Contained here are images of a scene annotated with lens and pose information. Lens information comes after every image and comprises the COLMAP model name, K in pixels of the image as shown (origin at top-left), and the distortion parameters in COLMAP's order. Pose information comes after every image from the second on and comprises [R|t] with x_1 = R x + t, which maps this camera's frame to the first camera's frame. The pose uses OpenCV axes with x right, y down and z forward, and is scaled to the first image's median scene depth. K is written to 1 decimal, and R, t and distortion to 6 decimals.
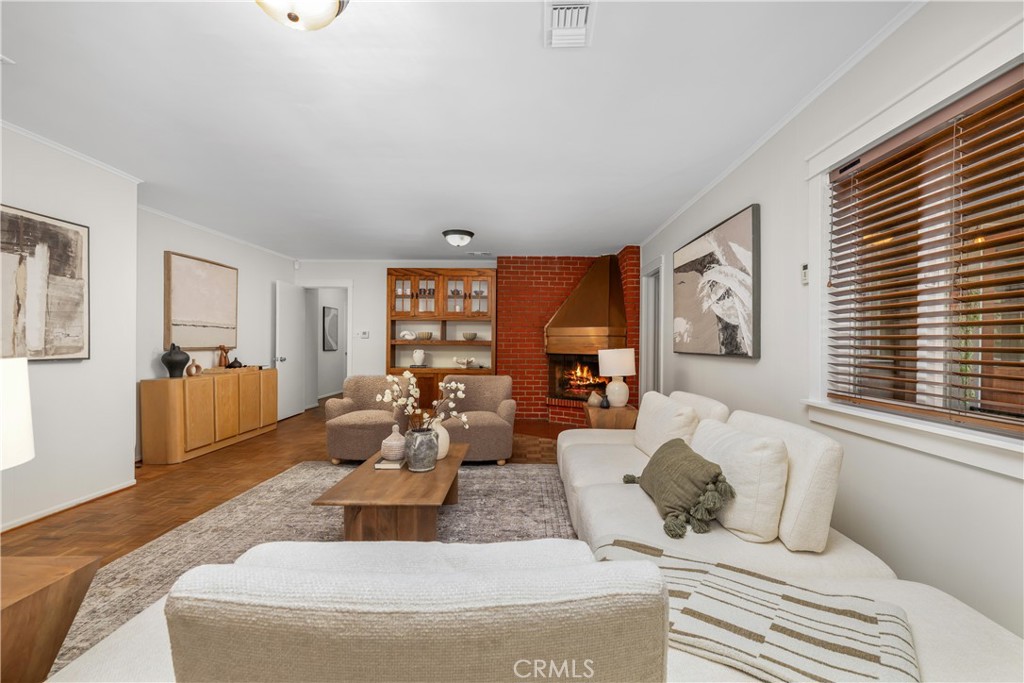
lens RADIAL K [[435.3, 0, 509.9], [0, 435.3, 345.5], [0, 0, 1]] dist [-0.000300, 0.000595]
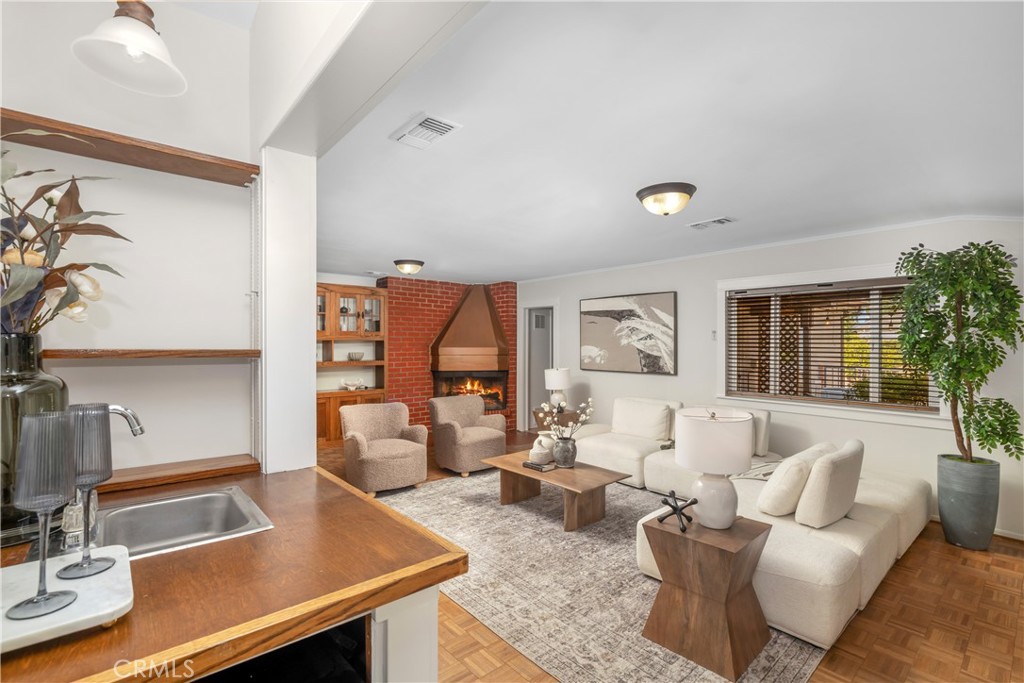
lens RADIAL K [[491.1, 0, 512.9], [0, 491.1, 346.1], [0, 0, 1]] dist [0.000095, 0.000066]
pose [[0.728971, -0.012931, 0.684423, -0.952991], [0.008784, 0.999916, 0.009536, -0.083035], [-0.684488, -0.000940, 0.729023, -0.035267]]
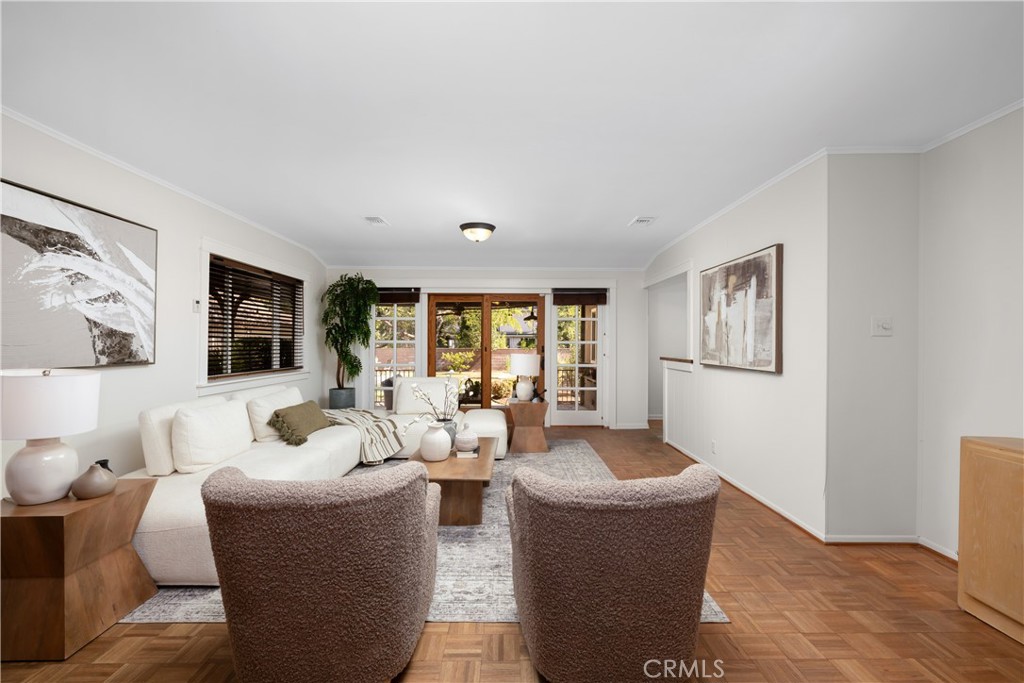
lens RADIAL K [[435.3, 0, 508.9], [0, 435.3, 339.5], [0, 0, 1]] dist [-0.000300, 0.000595]
pose [[-0.997267, -0.011341, -0.073009, -0.206682], [-0.011278, 0.999936, -0.001285, -0.030619], [0.073019, -0.000458, -0.997330, 1.540260]]
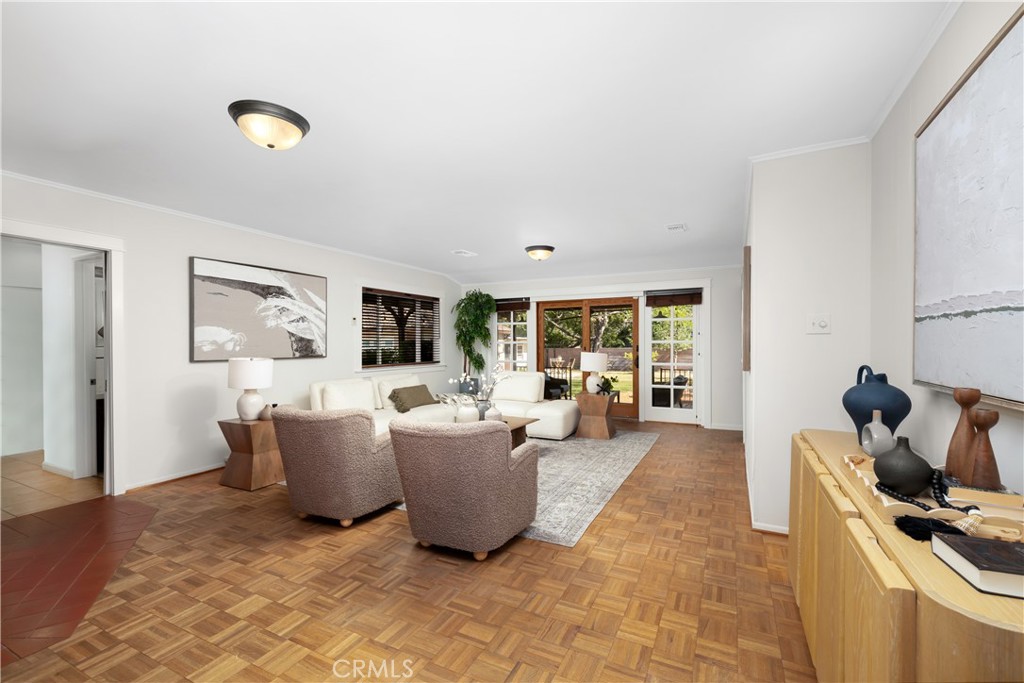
lens RADIAL K [[435.3, 0, 515.0], [0, 435.3, 342.9], [0, 0, 1]] dist [-0.000300, 0.000595]
pose [[-0.923647, -0.003347, 0.383230, -0.673477], [-0.000119, 0.999964, 0.008446, -0.035205], [-0.383245, 0.007755, -0.923614, 1.717404]]
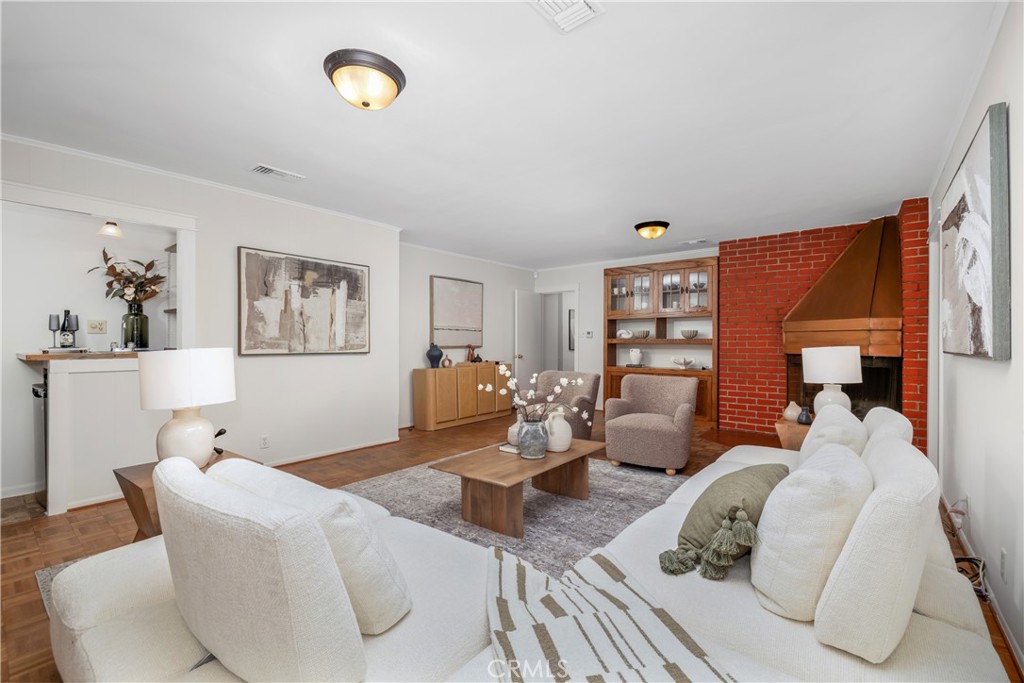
lens RADIAL K [[435.3, 0, 502.4], [0, 435.3, 343.4], [0, 0, 1]] dist [-0.000300, 0.000595]
pose [[0.788228, -0.004617, -0.615366, 0.264068], [0.000794, 0.999979, -0.006486, 0.006722], [0.615382, 0.004624, 0.788215, 0.067361]]
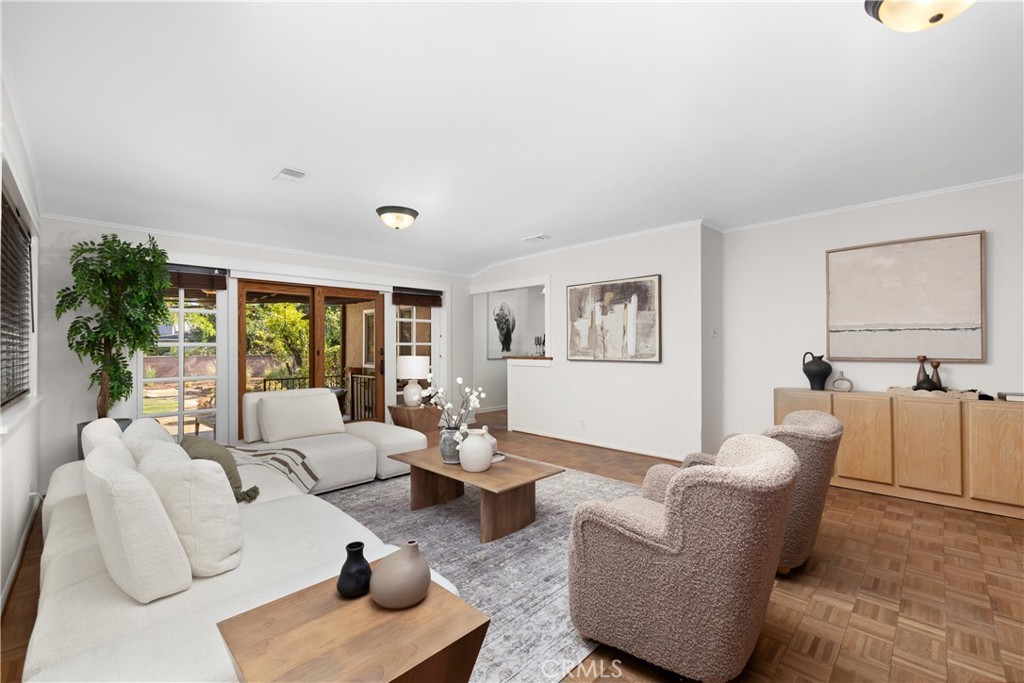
lens RADIAL K [[435.3, 0, 526.0], [0, 435.3, 346.8], [0, 0, 1]] dist [-0.000300, 0.000595]
pose [[-0.651610, -0.000981, -0.758553, 0.367425], [-0.002673, 0.999996, 0.001003, -0.017938], [0.758549, 0.002682, -0.651610, 1.272354]]
